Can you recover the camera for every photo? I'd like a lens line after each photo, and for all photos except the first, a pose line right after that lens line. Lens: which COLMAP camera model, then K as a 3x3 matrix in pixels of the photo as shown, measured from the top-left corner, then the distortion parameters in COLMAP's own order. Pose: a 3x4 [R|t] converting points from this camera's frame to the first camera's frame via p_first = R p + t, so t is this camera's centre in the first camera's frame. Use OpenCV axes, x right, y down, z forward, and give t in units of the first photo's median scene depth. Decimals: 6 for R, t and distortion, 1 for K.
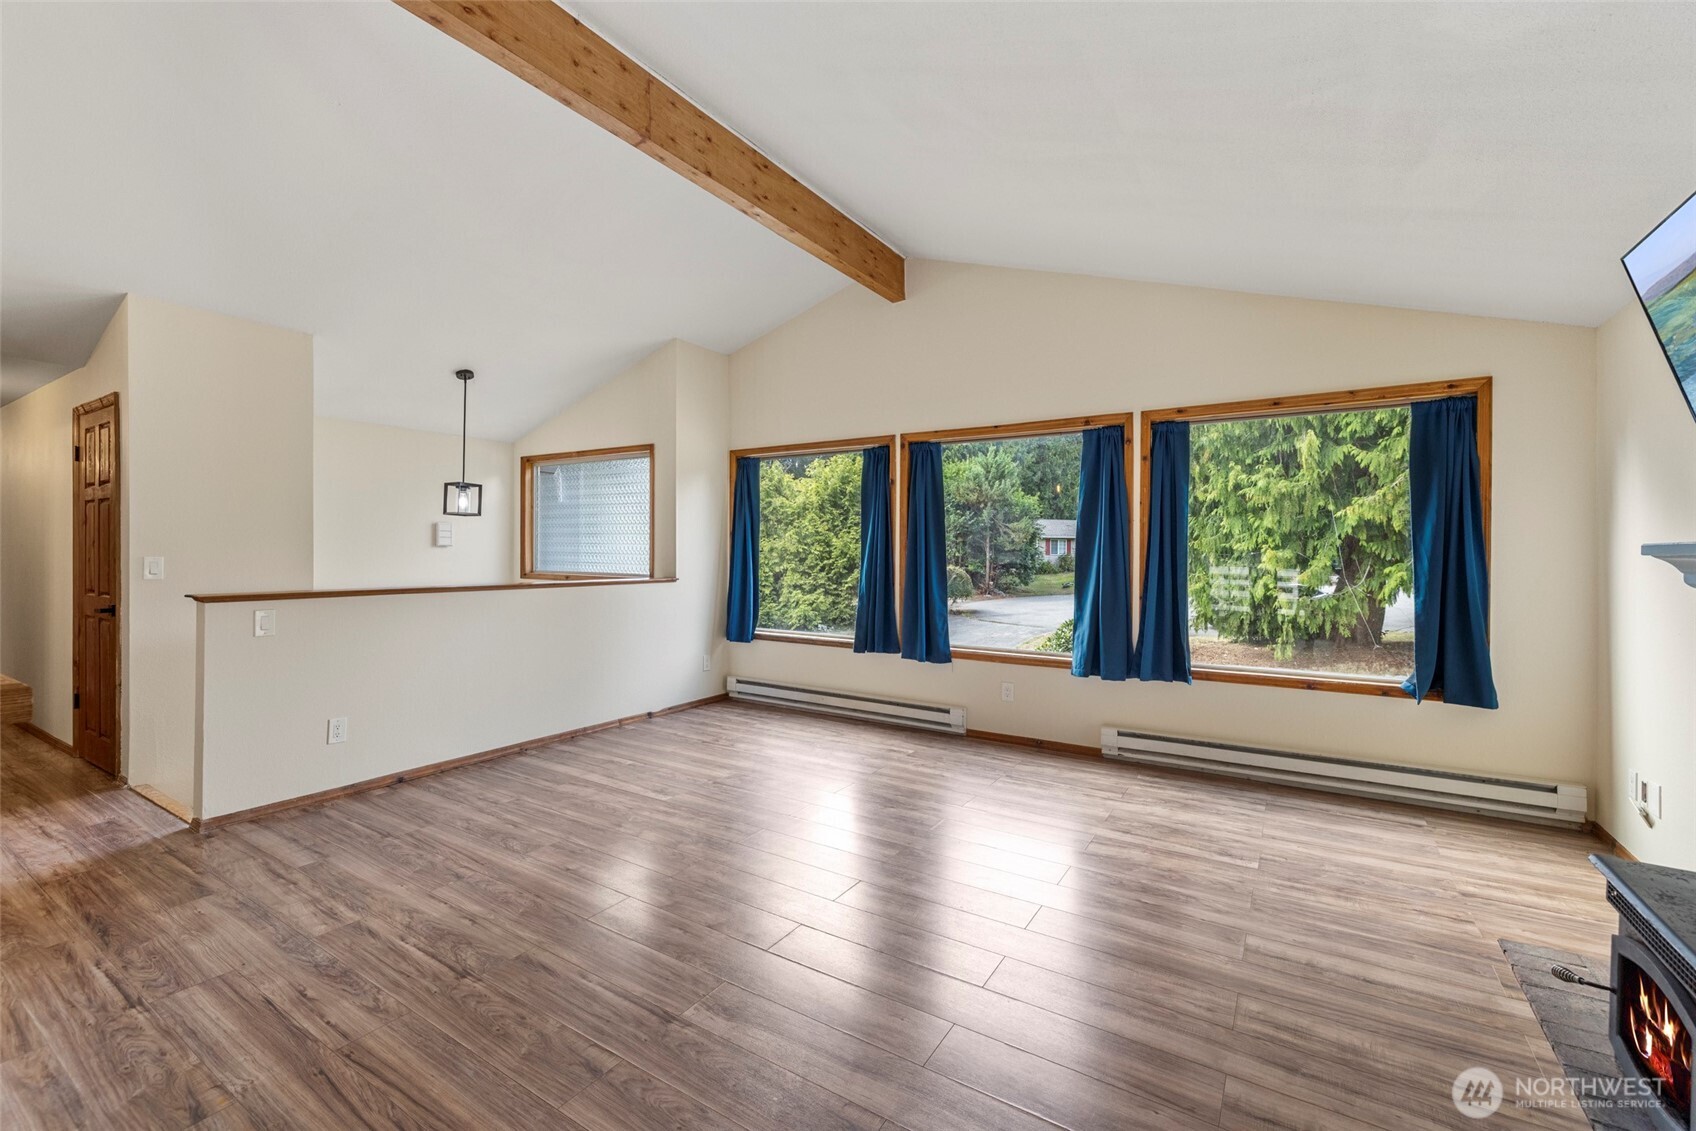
lens RADIAL K [[711.8, 0, 835.7], [0, 711.8, 552.3], [0, 0, 1]] dist [-0.000587, 0.000455]
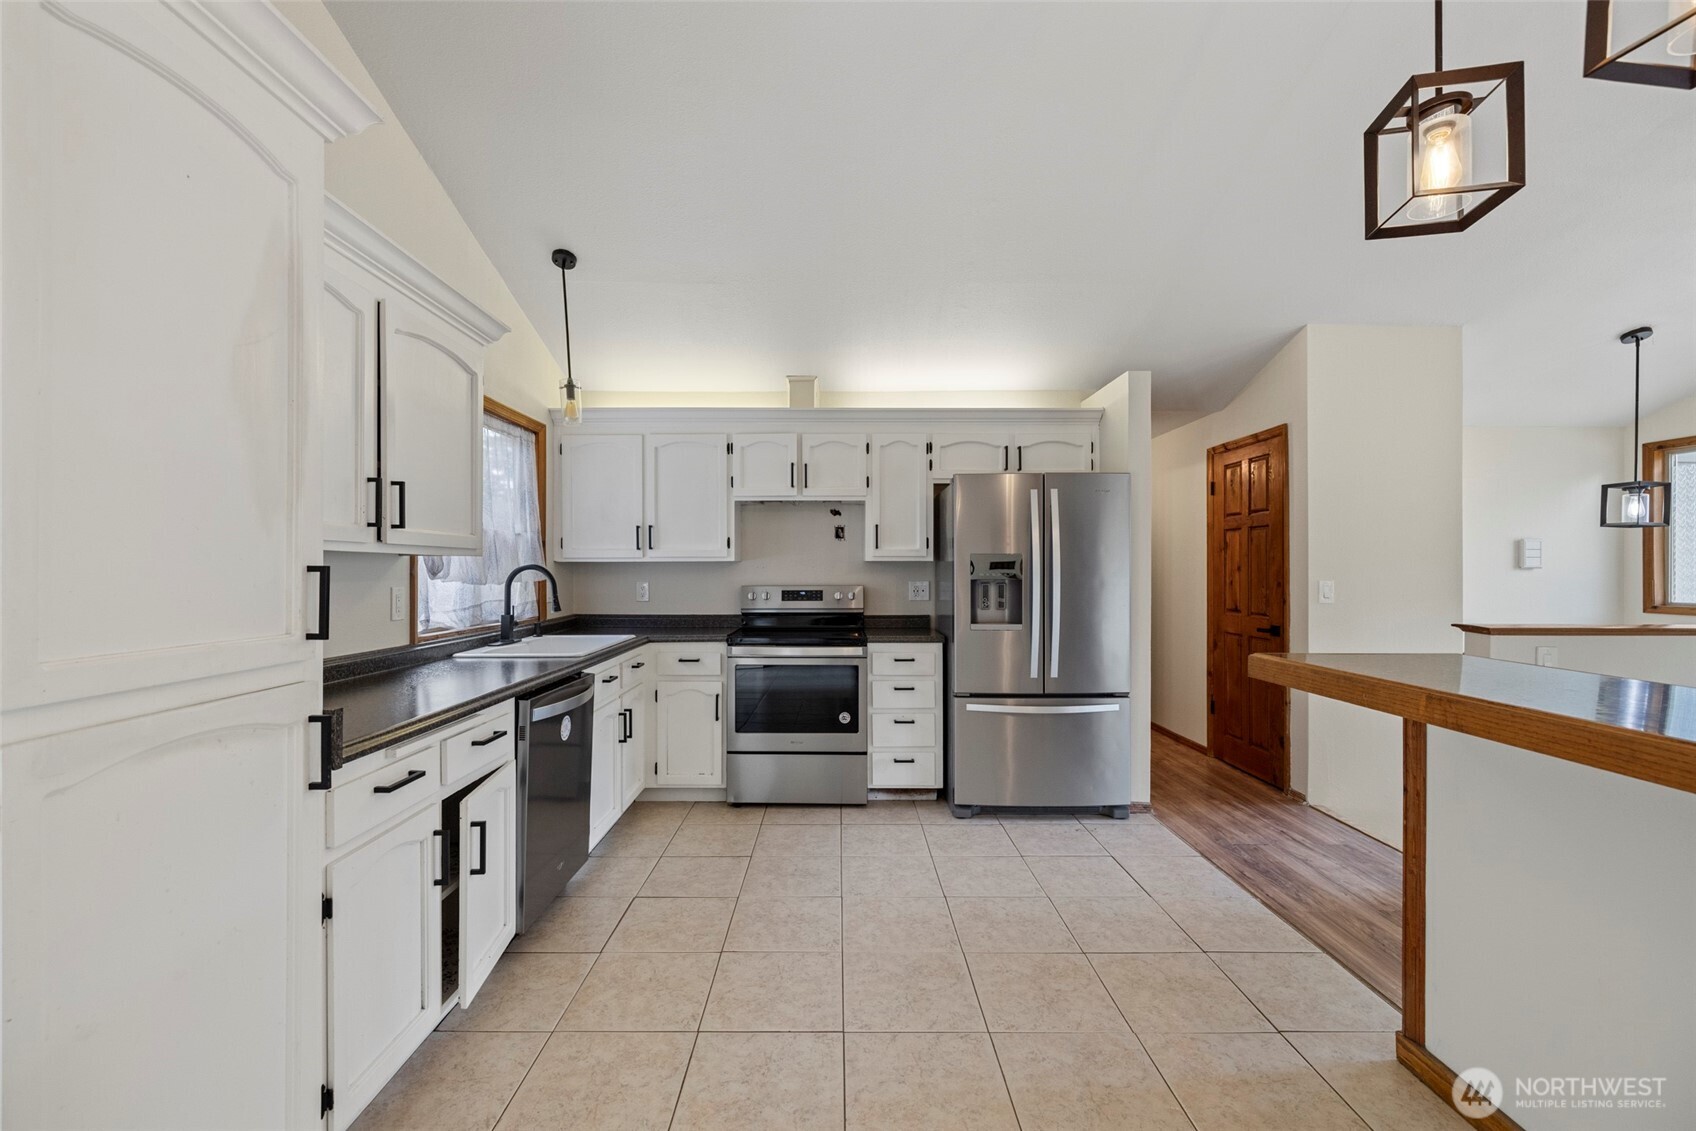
lens RADIAL K [[711.8, 0, 839.6], [0, 711.8, 569.8], [0, 0, 1]] dist [-0.000587, 0.000455]
pose [[0.538542, -0.004105, -0.842589, -0.479517], [-0.001821, 0.999980, -0.006036, -0.001686], [0.842597, 0.004785, 0.538524, -0.119525]]
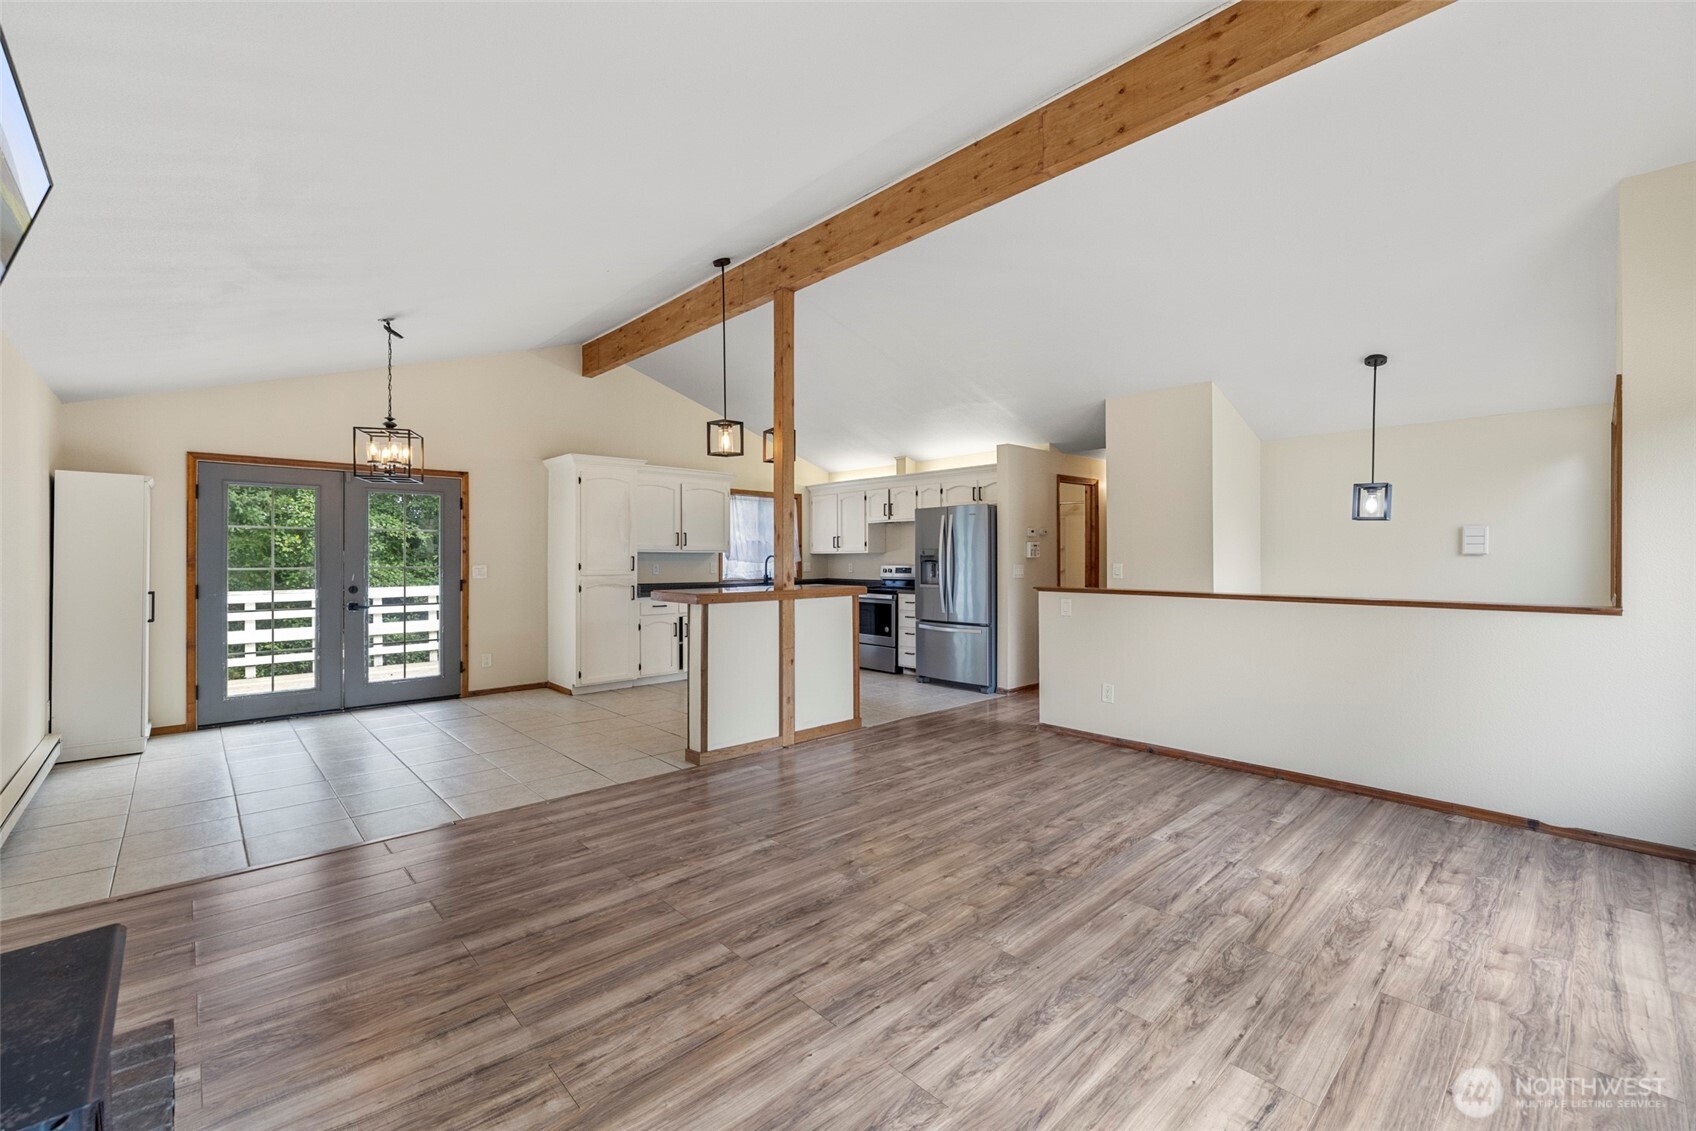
lens RADIAL K [[711.8, 0, 843.3], [0, 711.8, 557.8], [0, 0, 1]] dist [-0.000587, 0.000455]
pose [[-0.245085, -0.004512, -0.969491, 0.685871], [-0.004595, 0.999983, -0.003492, 0.001756], [0.969491, 0.003599, -0.245102, 0.799570]]
